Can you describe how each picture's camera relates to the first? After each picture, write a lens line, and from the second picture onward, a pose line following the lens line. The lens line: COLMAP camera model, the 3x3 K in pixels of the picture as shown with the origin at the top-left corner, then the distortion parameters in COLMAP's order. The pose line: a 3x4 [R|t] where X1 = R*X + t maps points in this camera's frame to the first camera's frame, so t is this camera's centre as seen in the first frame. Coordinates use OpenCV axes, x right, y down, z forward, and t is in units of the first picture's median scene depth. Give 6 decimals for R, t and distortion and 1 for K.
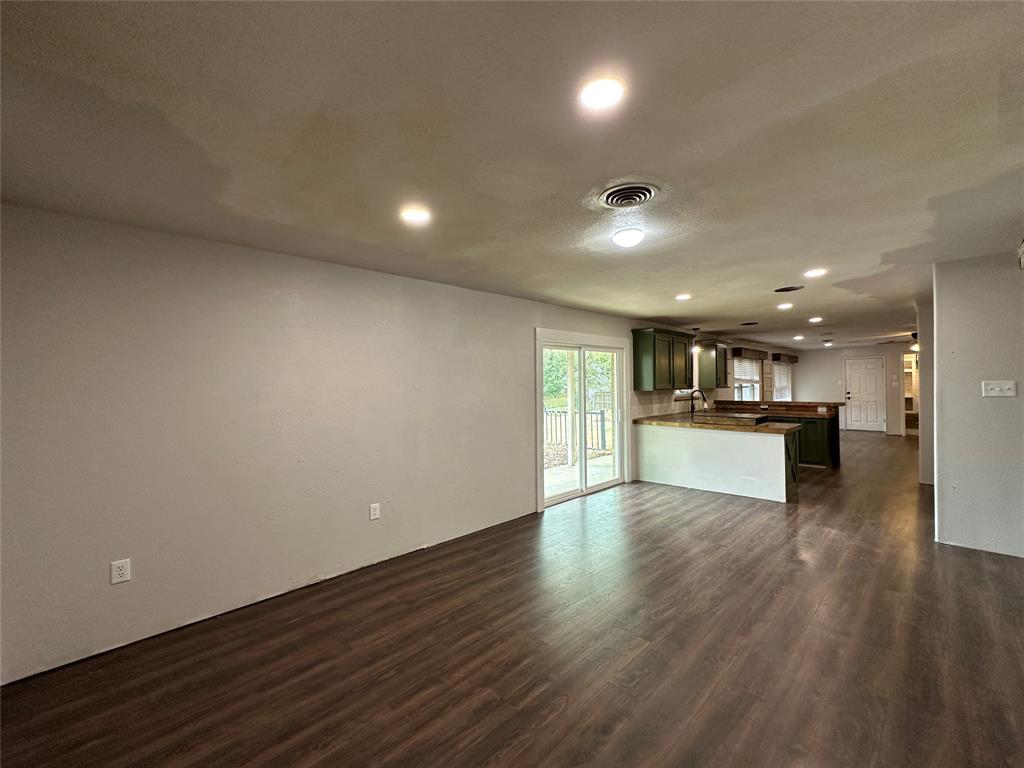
lens RADIAL K [[409.5, 0, 511.8], [0, 409.5, 382.3], [0, 0, 1]] dist [-0.008488, -0.000238]
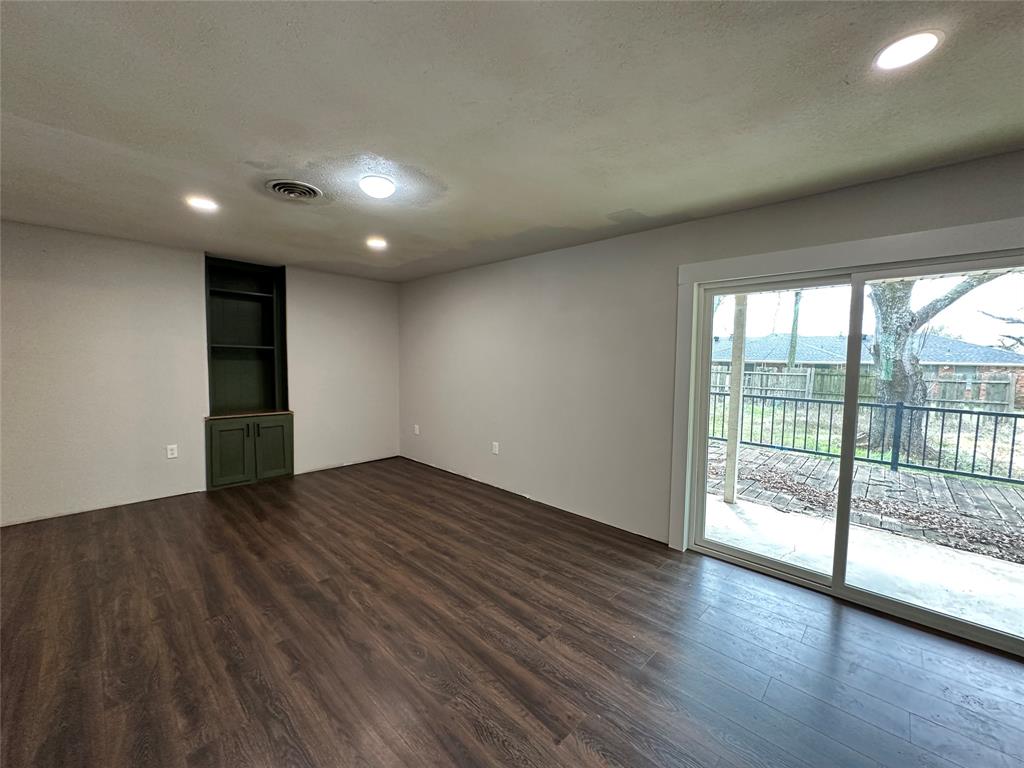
lens RADIAL K [[409.5, 0, 513.7], [0, 409.5, 382.0], [0, 0, 1]] dist [-0.008488, -0.000238]
pose [[0.054281, 0.076278, -0.995608, 1.037211], [-0.007182, 0.997082, 0.075999, 0.003575], [0.998500, 0.003025, 0.054671, 1.060800]]
